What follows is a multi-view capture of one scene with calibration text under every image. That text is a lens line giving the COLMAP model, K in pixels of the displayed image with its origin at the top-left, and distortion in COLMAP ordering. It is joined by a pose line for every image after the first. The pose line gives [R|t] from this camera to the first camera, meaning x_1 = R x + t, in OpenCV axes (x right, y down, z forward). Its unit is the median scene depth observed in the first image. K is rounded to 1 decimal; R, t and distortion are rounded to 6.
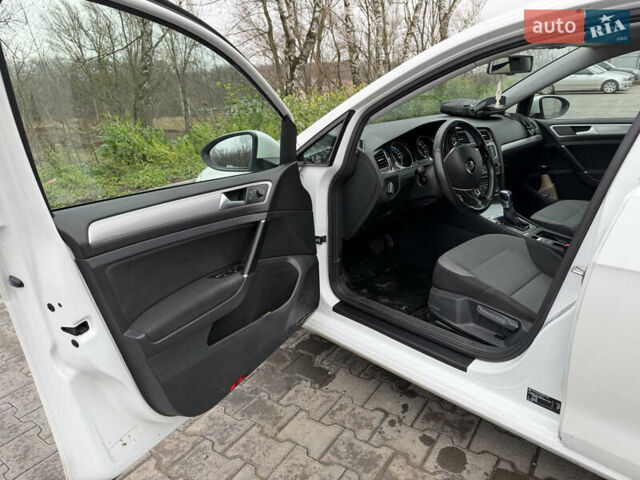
lens RADIAL K [[451.3, 0, 320.3], [0, 451.3, 241.1], [0, 0, 1]] dist [0.034200, -0.046954]
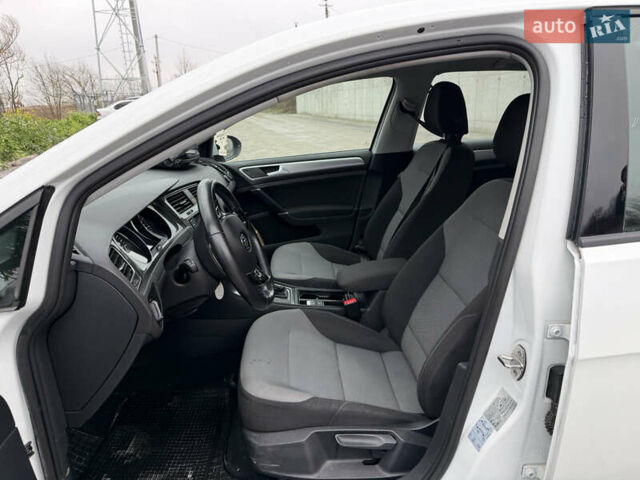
lens RADIAL K [[445.2, 0, 320.0], [0, 445.2, 240.0], [0, 0, 1]] dist [0.038021, -0.051753]
pose [[0.645396, -0.213589, 0.733378, -0.097277], [0.268752, 0.962216, 0.043726, -0.166545], [-0.715008, 0.168876, 0.678413, 0.455285]]
